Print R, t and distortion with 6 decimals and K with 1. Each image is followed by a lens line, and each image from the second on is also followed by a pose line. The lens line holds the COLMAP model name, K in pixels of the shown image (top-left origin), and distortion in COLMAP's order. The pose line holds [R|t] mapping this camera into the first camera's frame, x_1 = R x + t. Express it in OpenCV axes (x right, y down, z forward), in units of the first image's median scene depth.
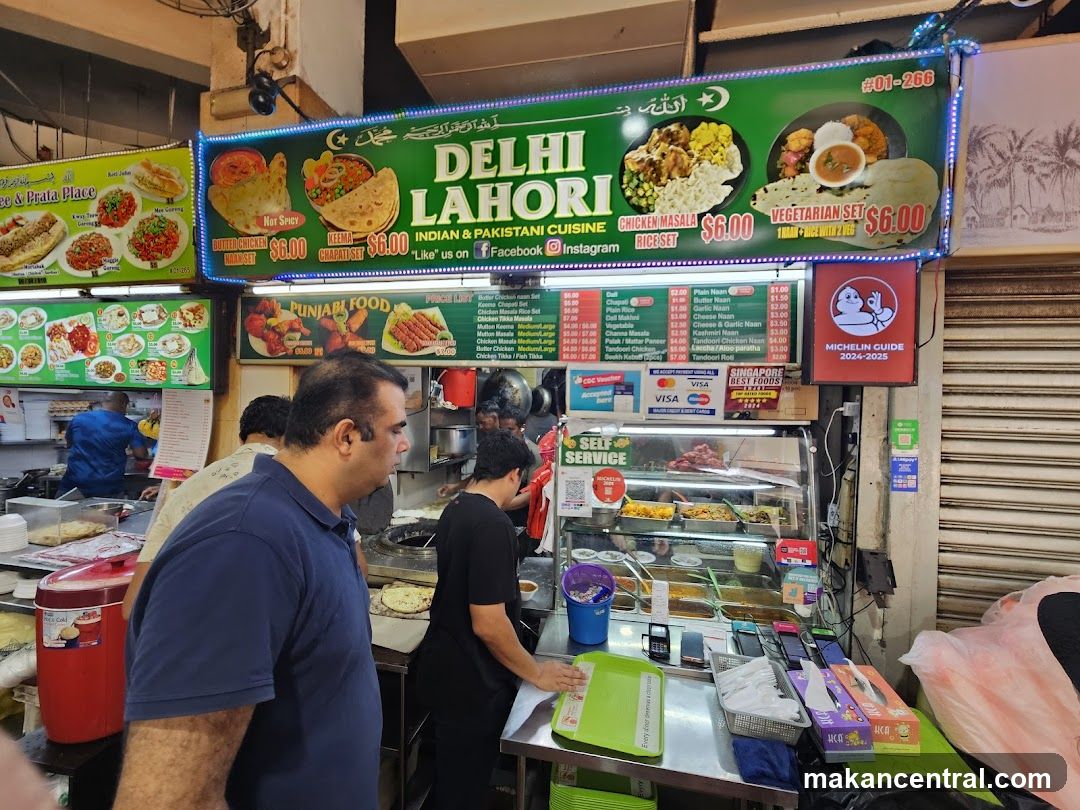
lens RADIAL K [[436.0, 0, 544.0], [0, 436.0, 406.8], [0, 0, 1]] dist [-0.002516, -0.000316]
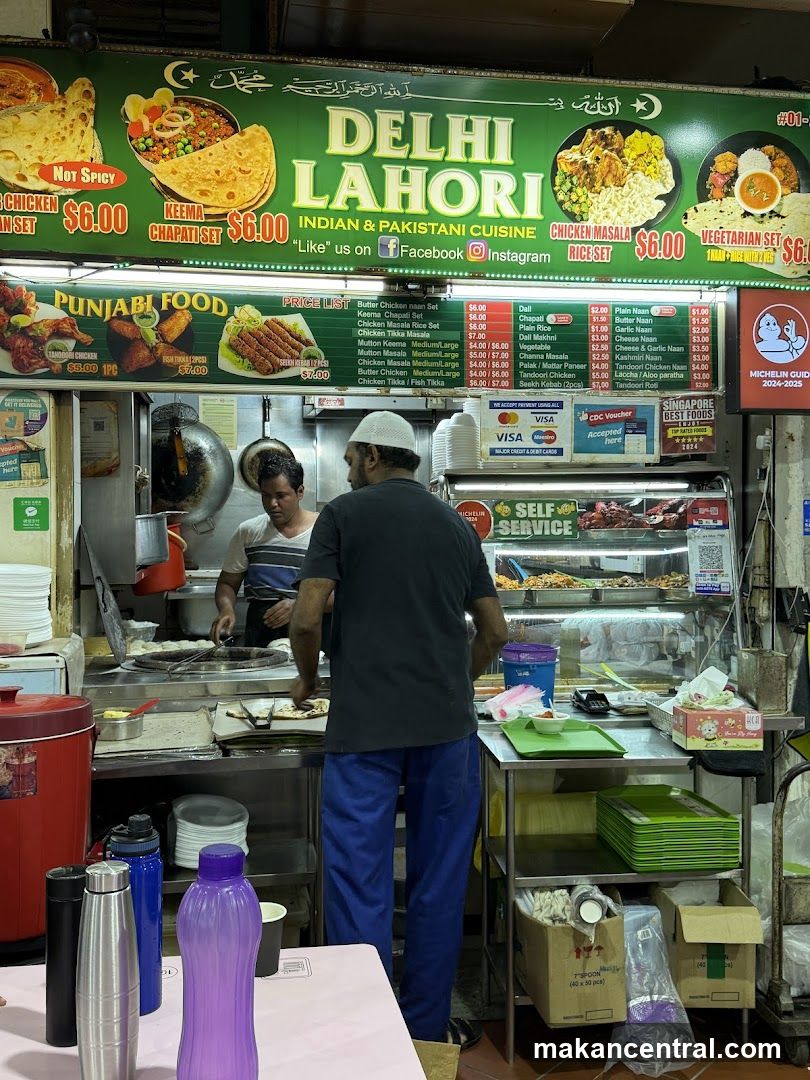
lens RADIAL K [[1029.6, 0, 399.3], [0, 1029.6, 537.8], [0, 0, 1]] dist [0.186373, -0.389167]
pose [[0.930602, -0.035435, 0.364314, -0.852229], [0.033520, 0.999371, 0.011582, 0.157796], [-0.364495, 0.001434, 0.931204, -0.809701]]
